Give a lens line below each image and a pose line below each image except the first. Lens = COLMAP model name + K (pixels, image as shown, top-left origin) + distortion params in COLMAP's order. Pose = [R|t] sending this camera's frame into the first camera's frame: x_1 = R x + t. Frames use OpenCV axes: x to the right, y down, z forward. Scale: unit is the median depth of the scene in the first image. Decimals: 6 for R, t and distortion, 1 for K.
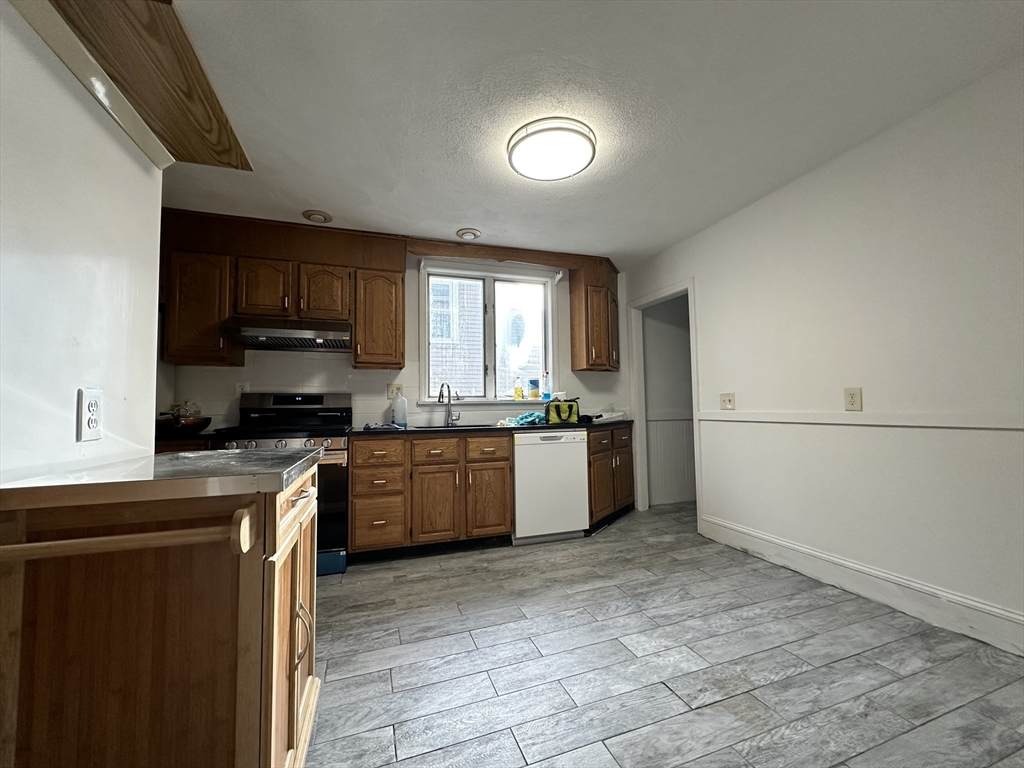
lens RADIAL K [[407.4, 0, 514.5], [0, 407.4, 385.7], [0, 0, 1]] dist [0.004353, 0.000212]
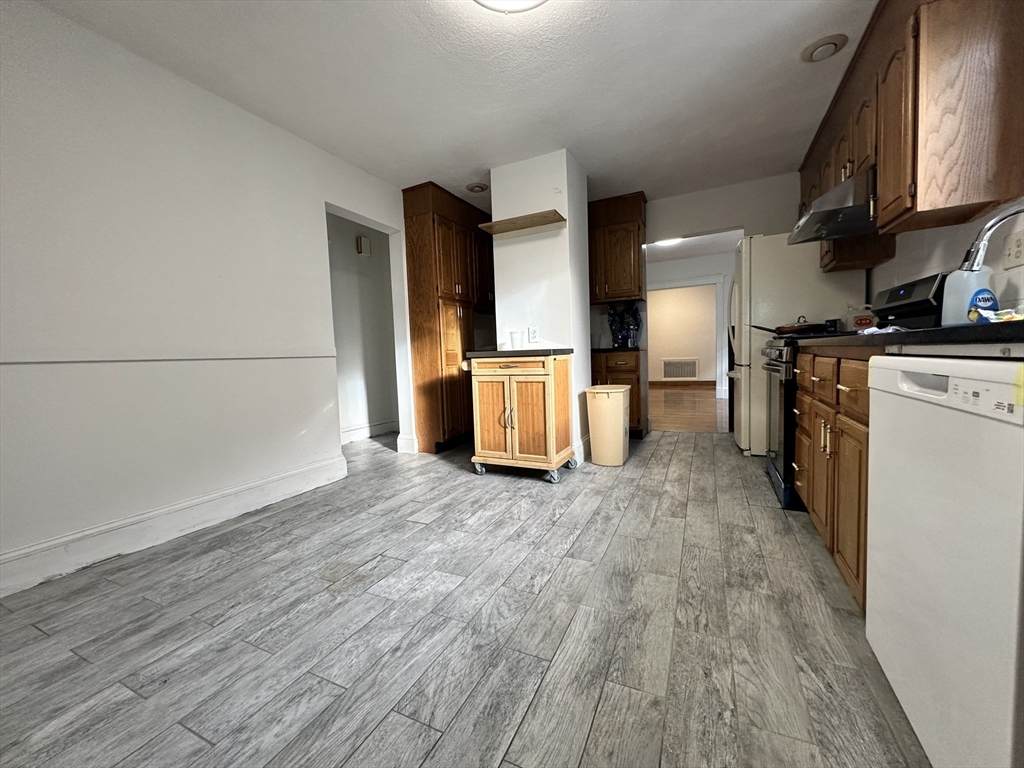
lens RADIAL K [[407.4, 0, 511.0], [0, 407.4, 383.6], [0, 0, 1]] dist [0.004353, 0.000212]
pose [[-0.707382, 0.091296, -0.700911, 0.717760], [0.088152, 0.995276, 0.040672, 0.156507], [0.701313, -0.033016, -0.712088, 1.602608]]
